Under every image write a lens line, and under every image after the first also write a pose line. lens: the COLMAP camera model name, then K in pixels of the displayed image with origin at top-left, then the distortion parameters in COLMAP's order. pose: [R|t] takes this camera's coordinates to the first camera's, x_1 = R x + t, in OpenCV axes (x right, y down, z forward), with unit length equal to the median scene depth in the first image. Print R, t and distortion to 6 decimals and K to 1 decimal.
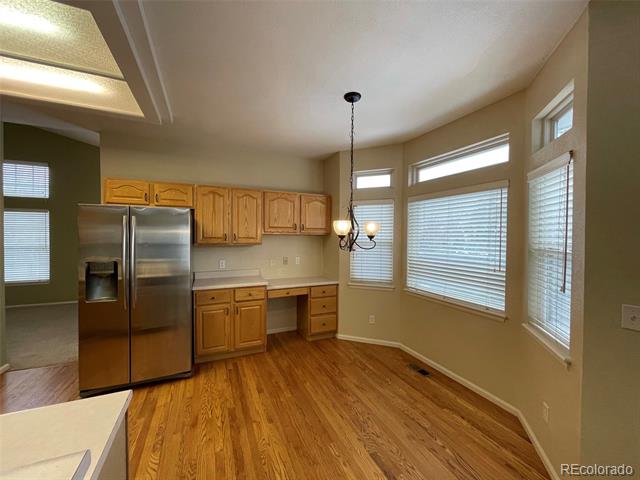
lens RADIAL K [[258.0, 0, 316.4], [0, 258.0, 240.3], [0, 0, 1]] dist [-0.010866, -0.000146]
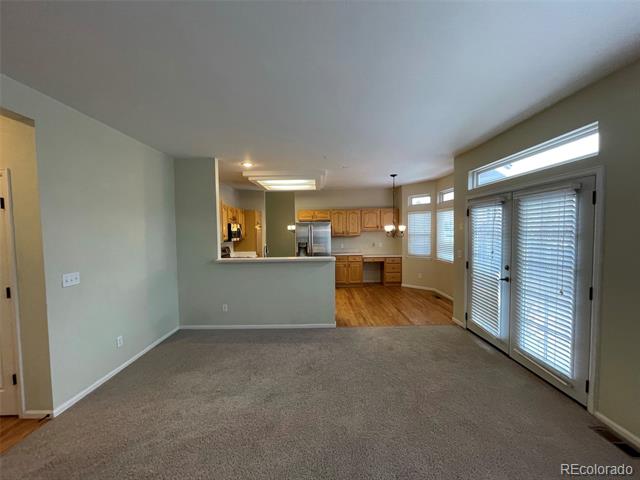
lens RADIAL K [[258.0, 0, 317.2], [0, 258.0, 240.7], [0, 0, 1]] dist [-0.010866, -0.000146]
pose [[0.920371, -0.004374, -0.391023, 0.263416], [0.016396, 0.999490, 0.027413, -0.008299], [0.390703, -0.031641, 0.919973, -0.984876]]
